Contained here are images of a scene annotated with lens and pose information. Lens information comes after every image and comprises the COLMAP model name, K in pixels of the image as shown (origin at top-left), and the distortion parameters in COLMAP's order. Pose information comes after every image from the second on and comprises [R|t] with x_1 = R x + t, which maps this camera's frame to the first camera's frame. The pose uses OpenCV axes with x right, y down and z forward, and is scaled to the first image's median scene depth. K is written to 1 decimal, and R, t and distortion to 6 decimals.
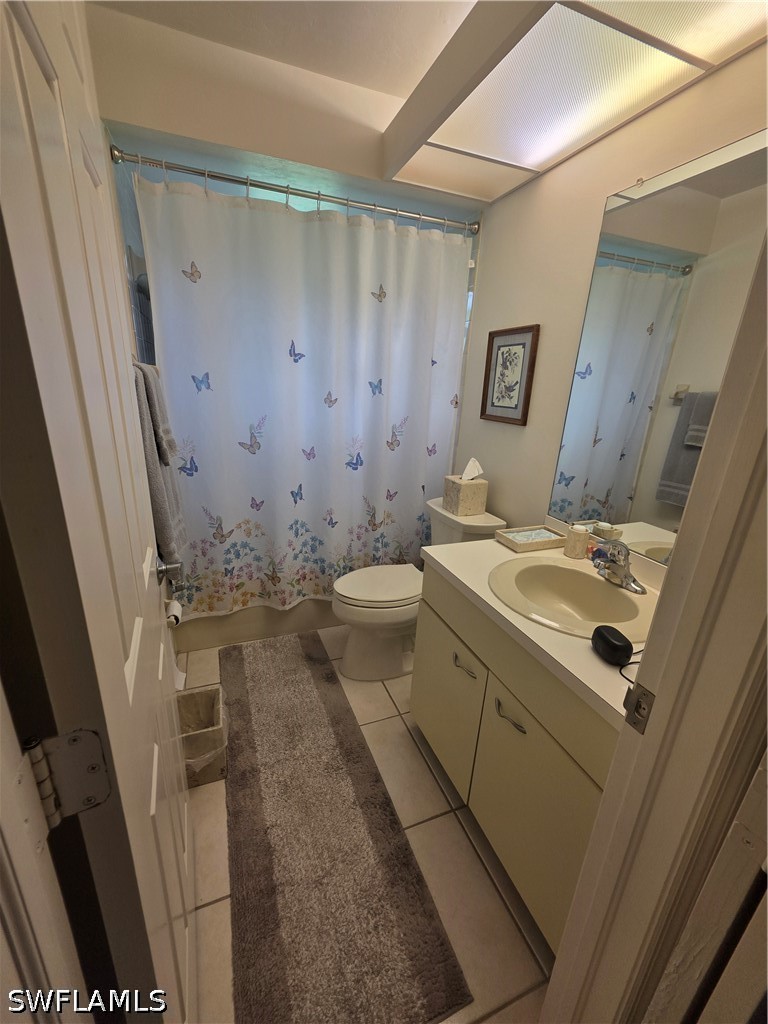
lens RADIAL K [[403.2, 0, 369.8], [0, 403.2, 512.0], [0, 0, 1]] dist [0.001313, -0.000674]
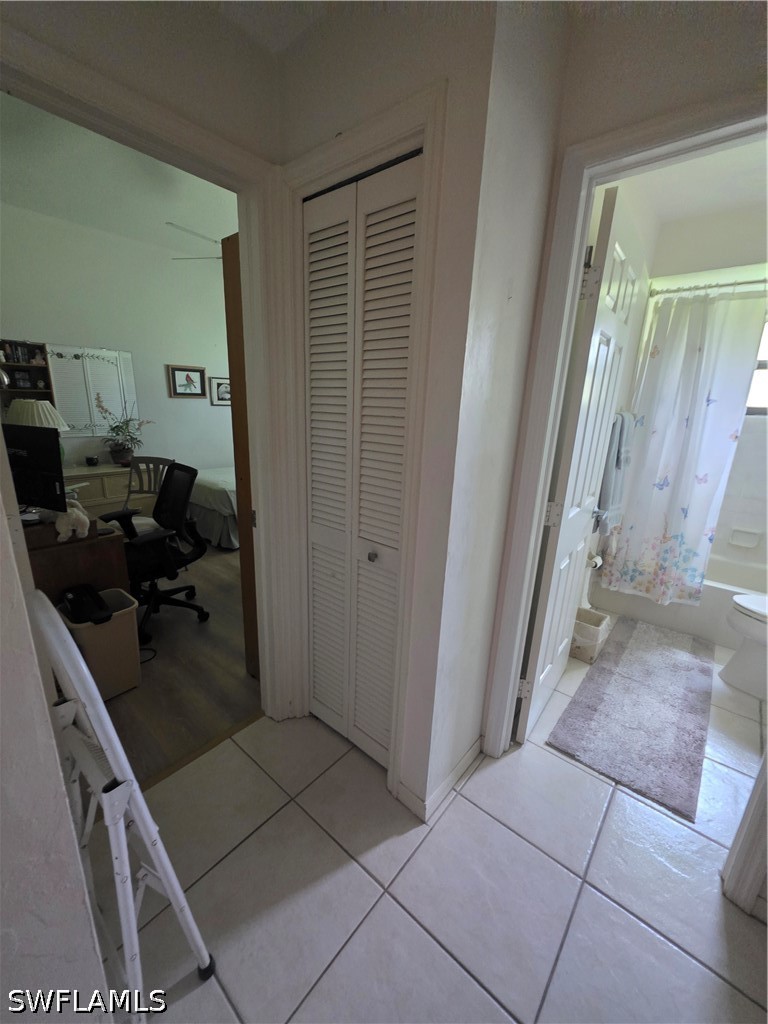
lens RADIAL K [[403.2, 0, 376.4], [0, 403.2, 515.2], [0, 0, 1]] dist [0.001313, -0.000674]
pose [[0.475251, 0.216356, -0.852834, 0.373279], [-0.284857, 0.954925, 0.083516, 0.160628], [0.832462, 0.203245, 0.515460, -0.520223]]
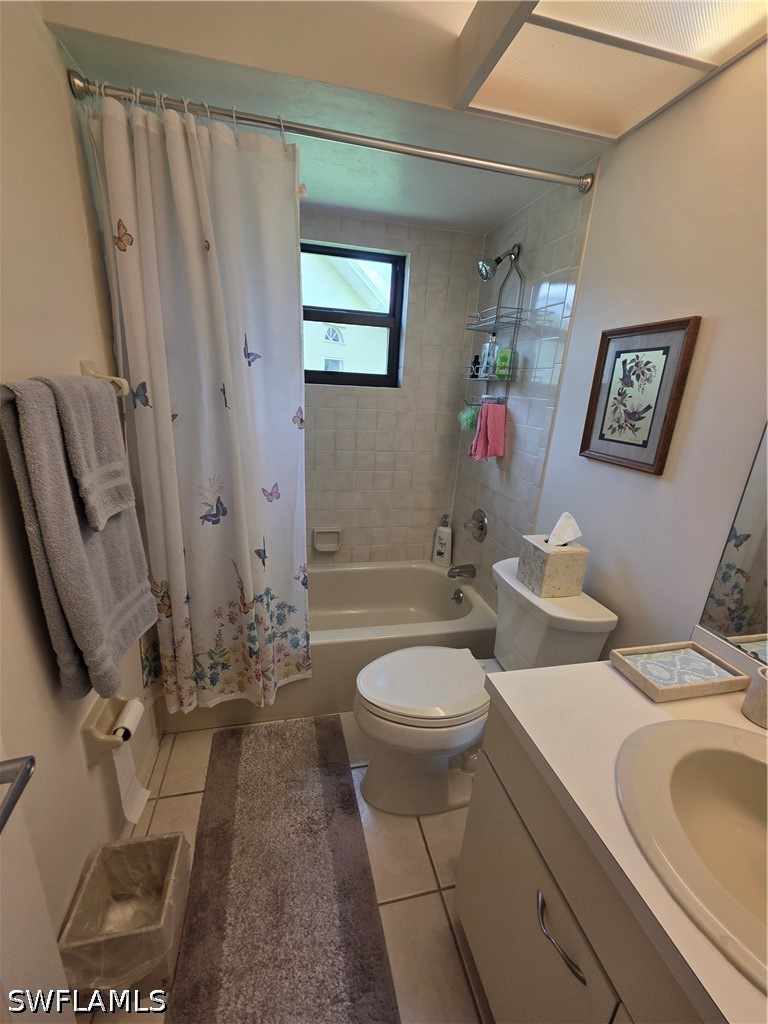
lens RADIAL K [[403.2, 0, 373.3], [0, 403.2, 512.6], [0, 0, 1]] dist [0.001313, -0.000674]
pose [[0.990174, 0.052430, -0.129638, 0.018470], [-0.054177, 0.998482, -0.009977, -0.117600], [0.128918, 0.016902, 0.991511, 0.292401]]
